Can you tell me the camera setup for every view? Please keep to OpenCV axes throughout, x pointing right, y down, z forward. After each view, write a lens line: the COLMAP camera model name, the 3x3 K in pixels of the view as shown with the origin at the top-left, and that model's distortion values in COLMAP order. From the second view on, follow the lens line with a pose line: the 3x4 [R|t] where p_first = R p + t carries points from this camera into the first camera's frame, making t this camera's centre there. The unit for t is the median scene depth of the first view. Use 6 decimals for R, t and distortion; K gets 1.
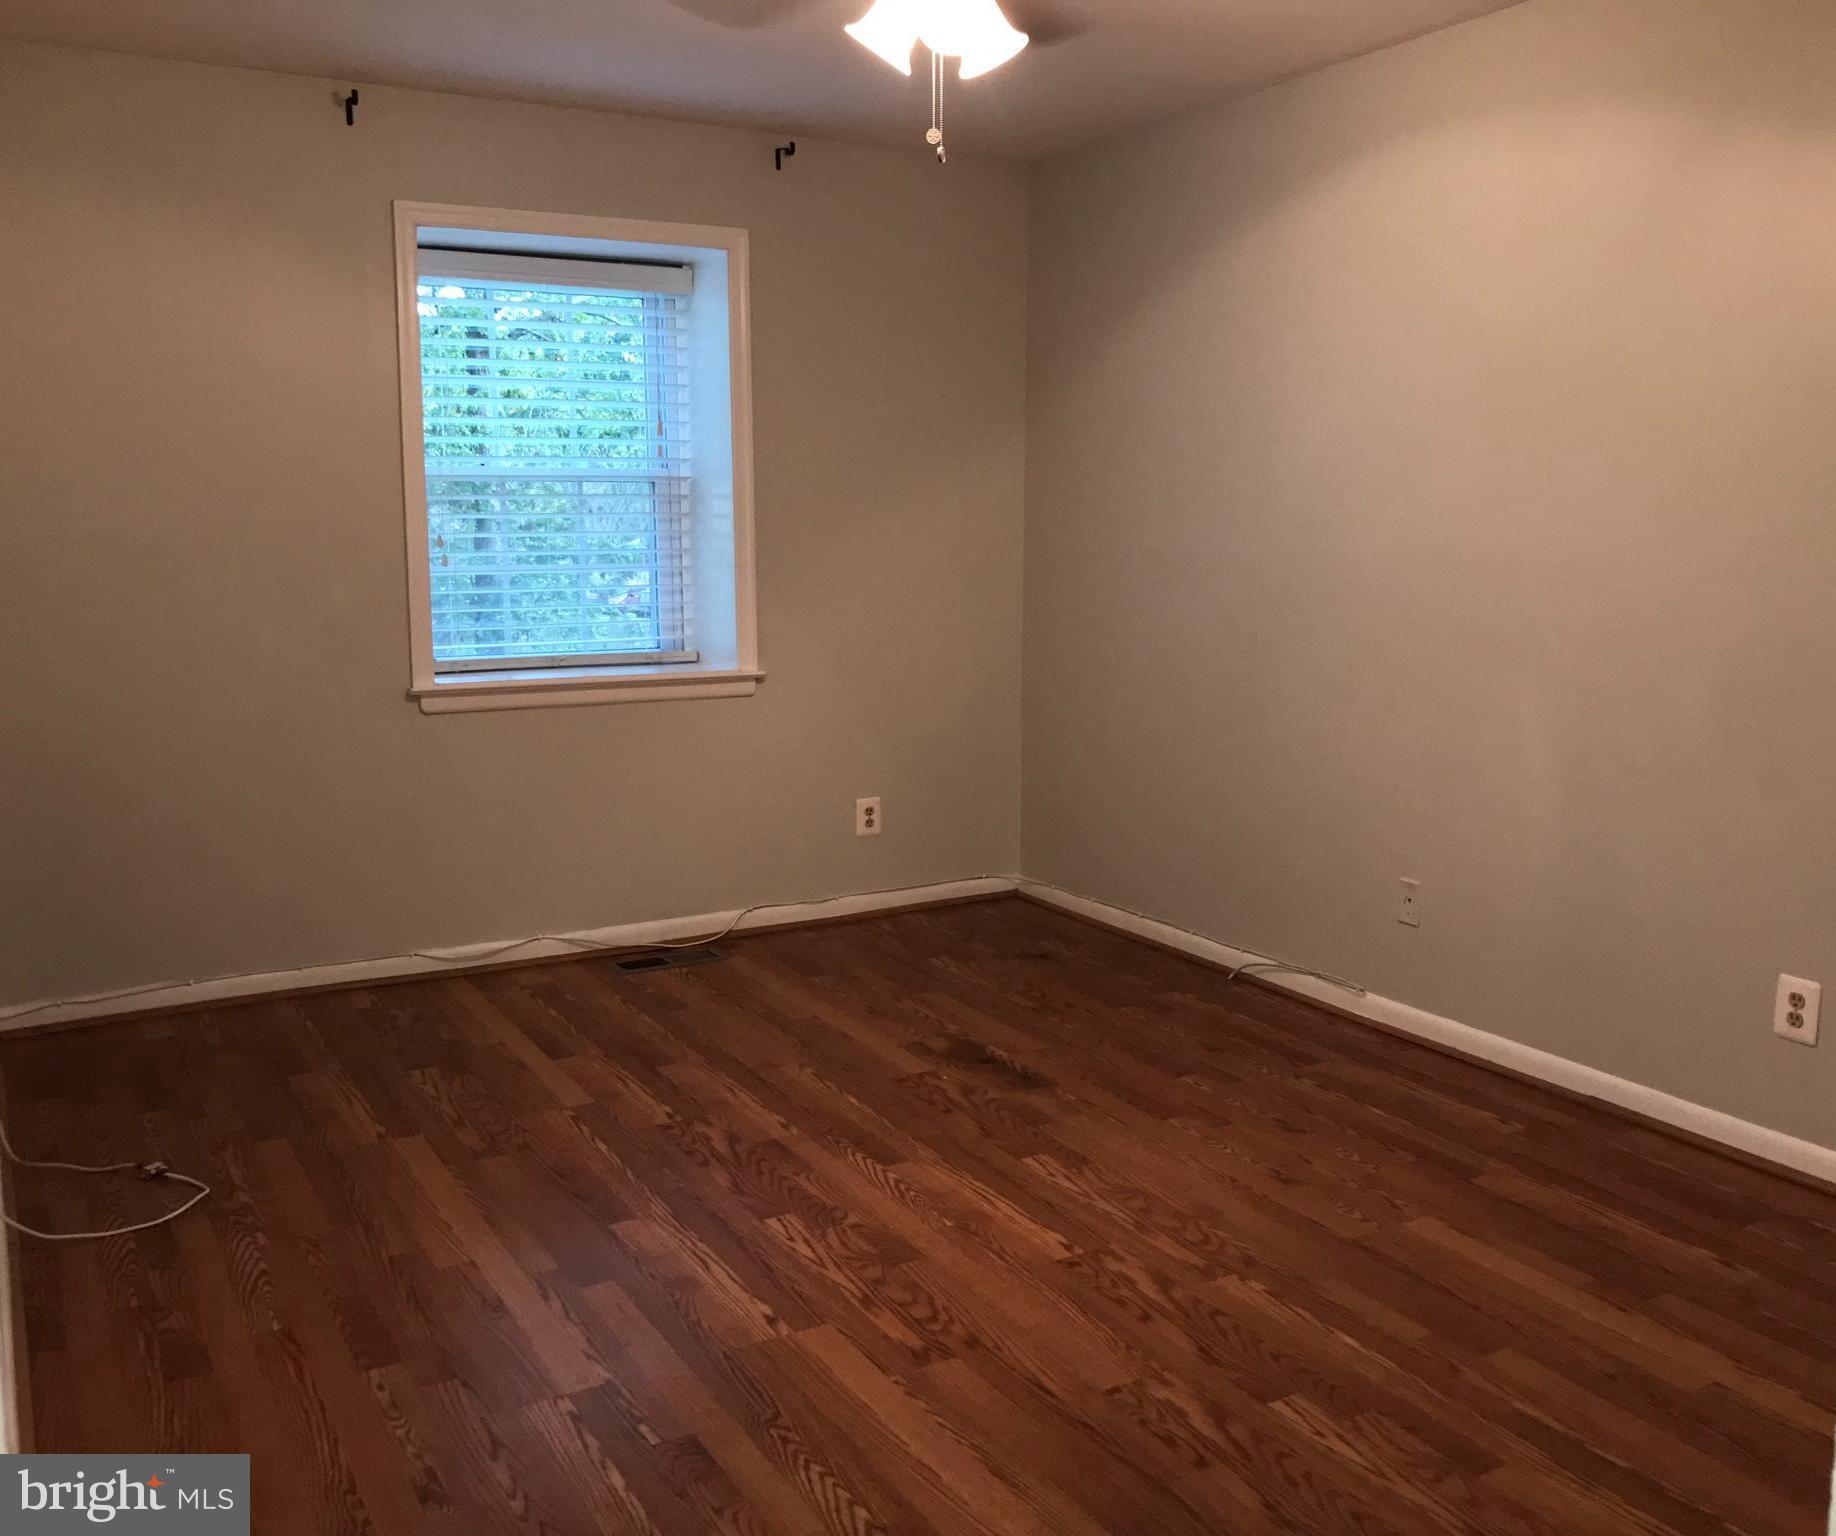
lens RADIAL K [[1712.5, 0, 932.1], [0, 1712.5, 781.1], [0, 0, 1]] dist [0.007928, 0.000000]
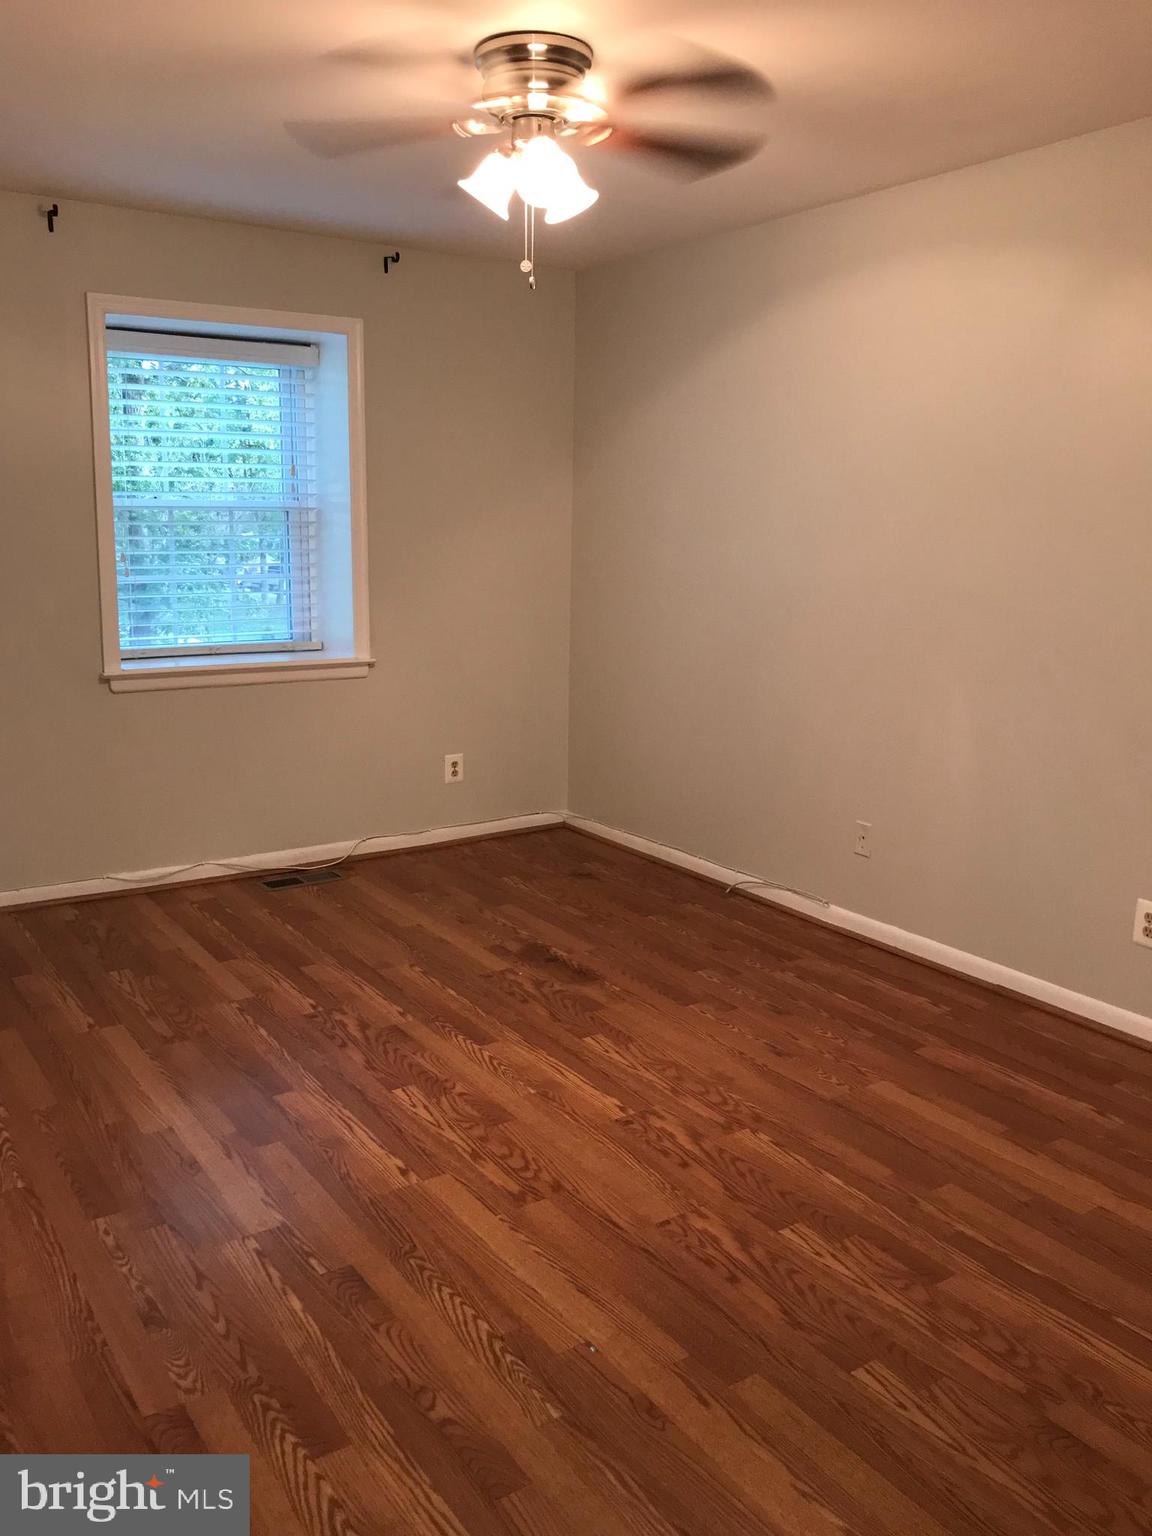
lens RADIAL K [[1287.4, 0, 561.5], [0, 1287.4, 760.7], [0, 0, 1]] dist [0.000213, 0.022696]
pose [[0.997905, 0.000674, 0.064698, -0.029478], [-0.002781, 0.999468, 0.032484, -0.028268], [-0.064642, -0.032596, 0.997376, 0.008344]]
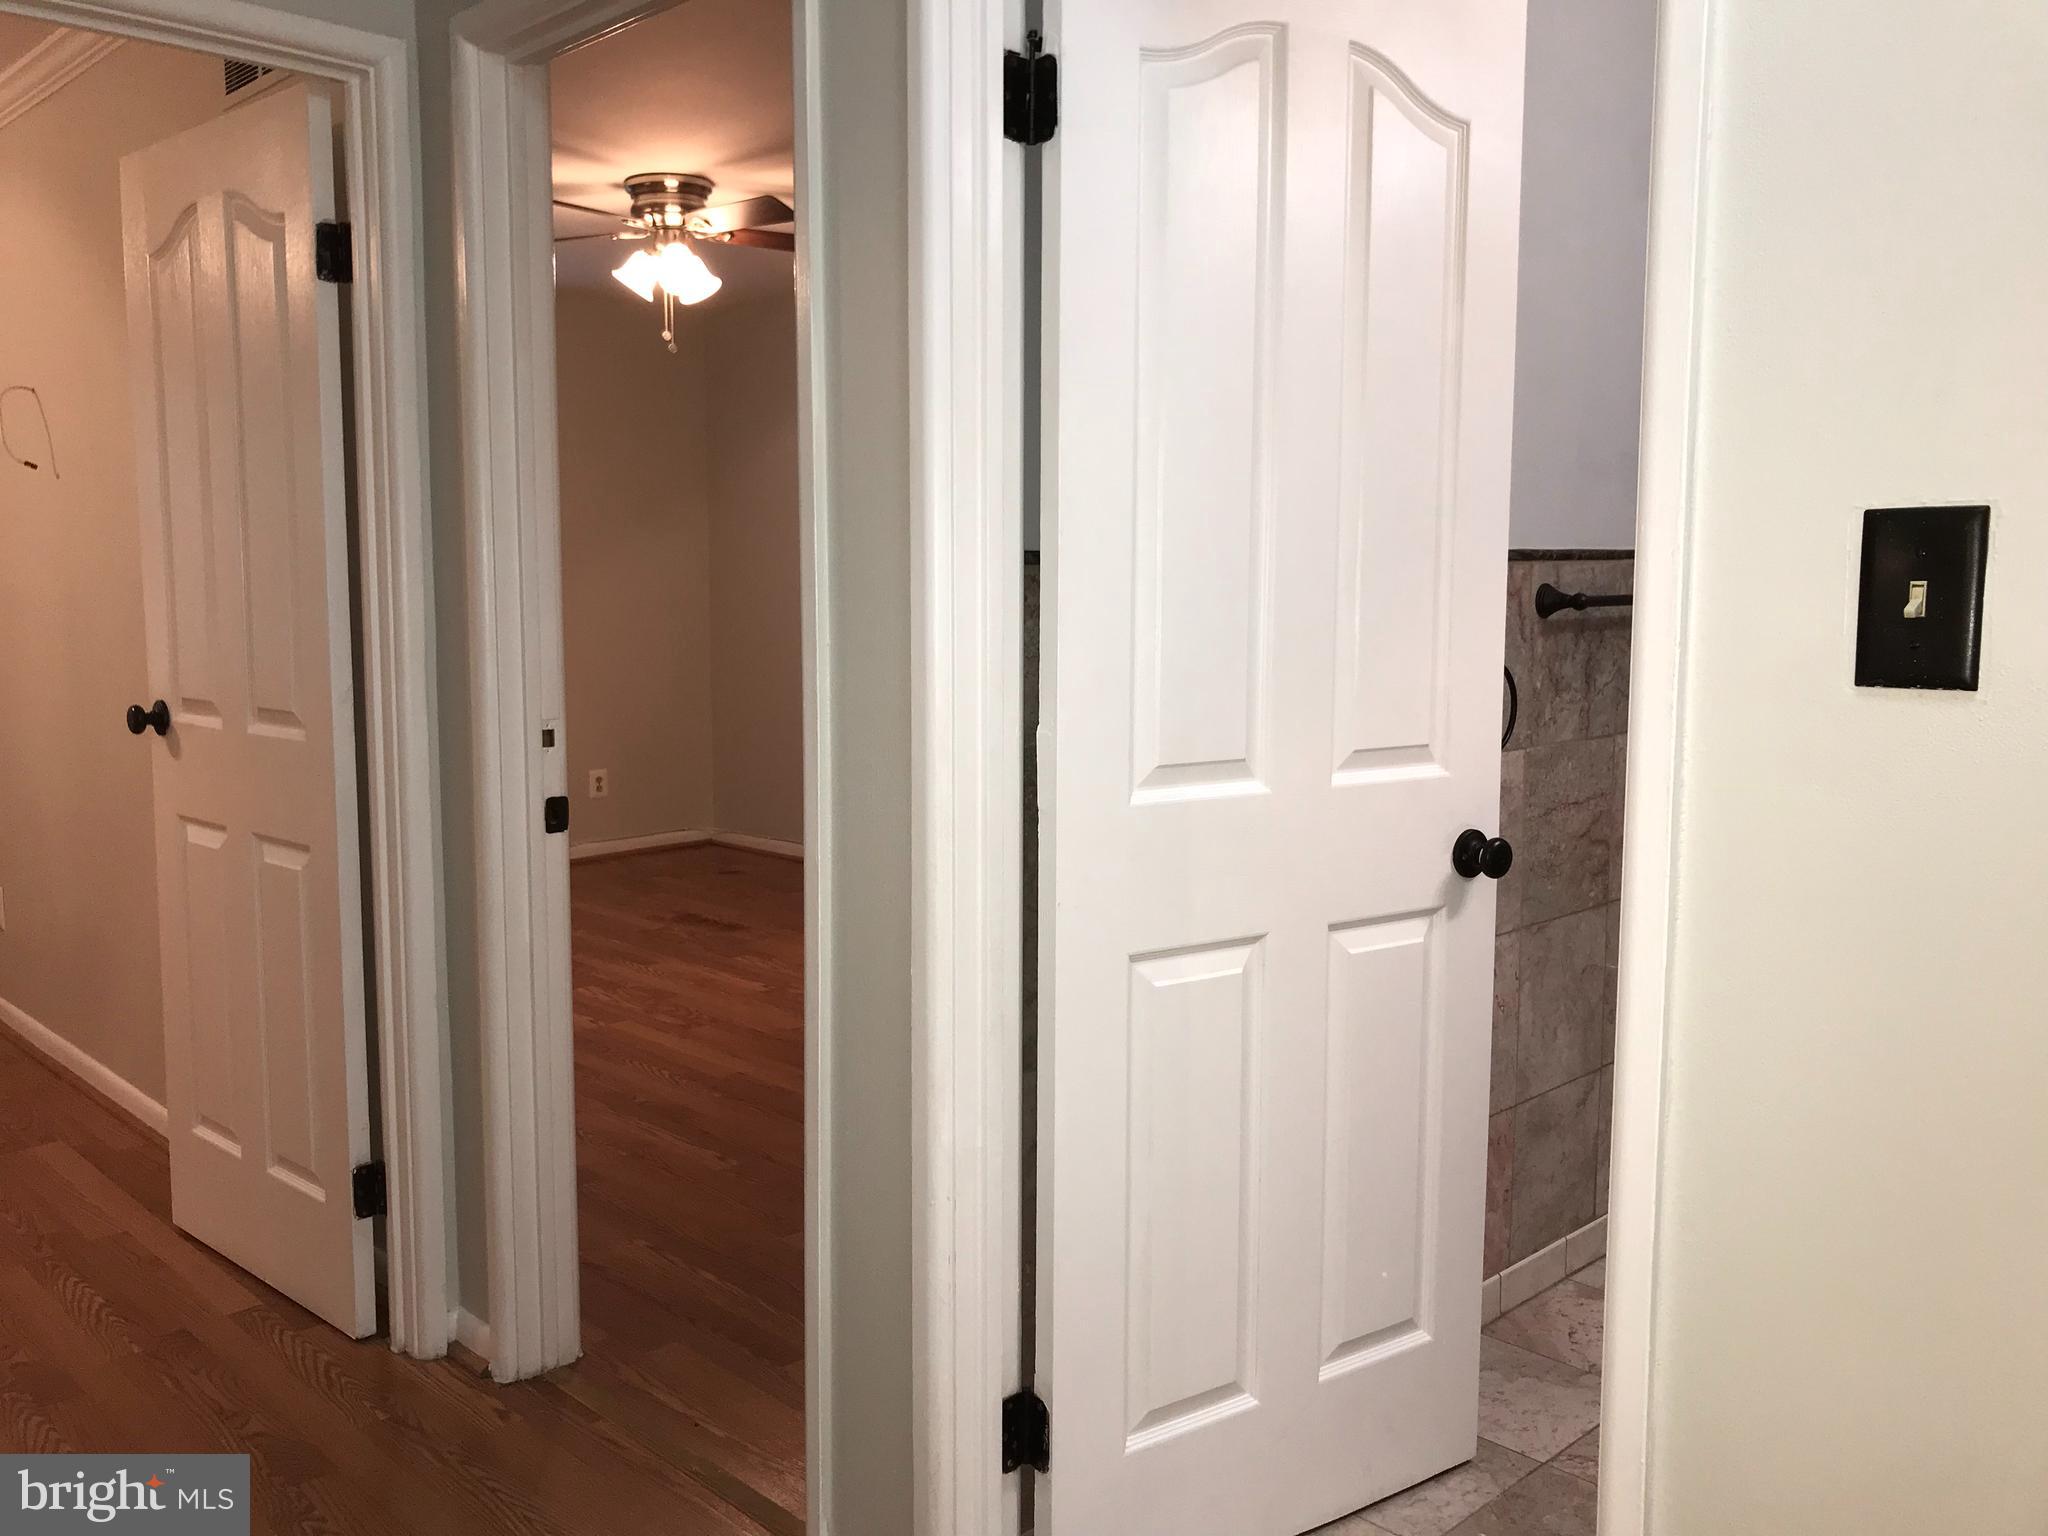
lens RADIAL K [[1716.5, 0, 1030.1], [0, 1716.5, 765.2], [0, 0, 1]] dist [0.000213, 0.022696]
pose [[0.967113, -0.027429, 0.252863, -0.079106], [0.038696, 0.998462, -0.039692, 0.115533], [-0.251385, 0.048171, 0.966688, -0.621706]]
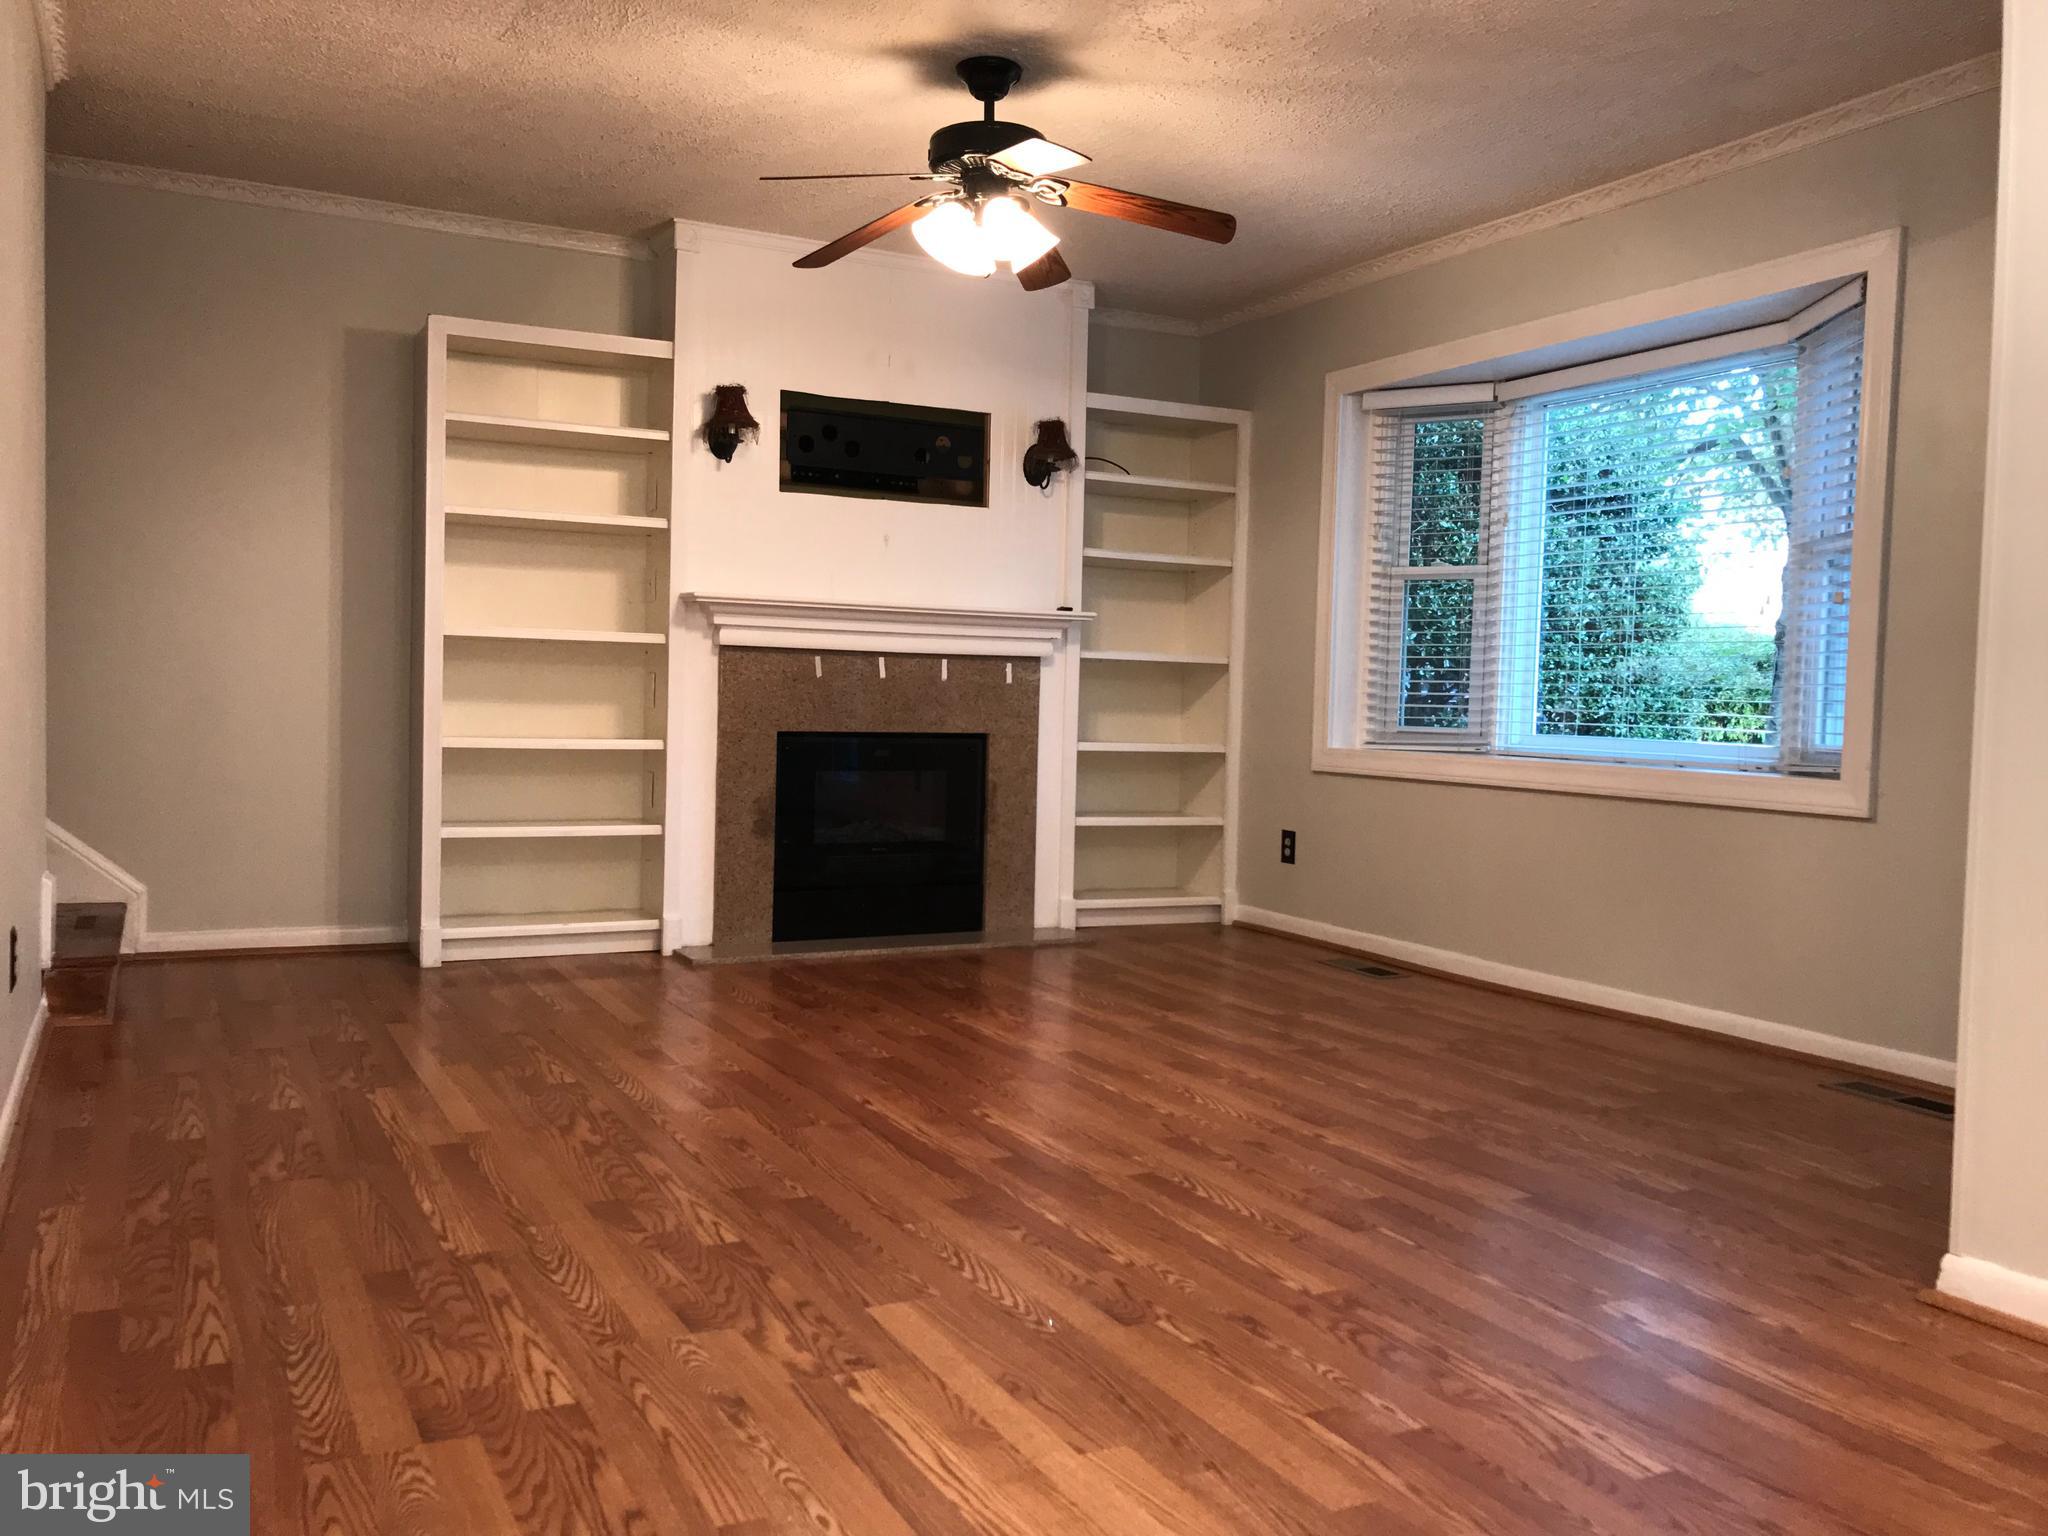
lens RADIAL K [[1716.5, 0, 1024.8], [0, 1716.5, 767.6], [0, 0, 1]] dist [0.000213, 0.022696]
pose [[-0.998953, -0.028039, 0.036155, -0.244984], [-0.019752, 0.977075, 0.211975, -0.150160], [-0.041270, 0.211039, -0.976606, 1.647200]]
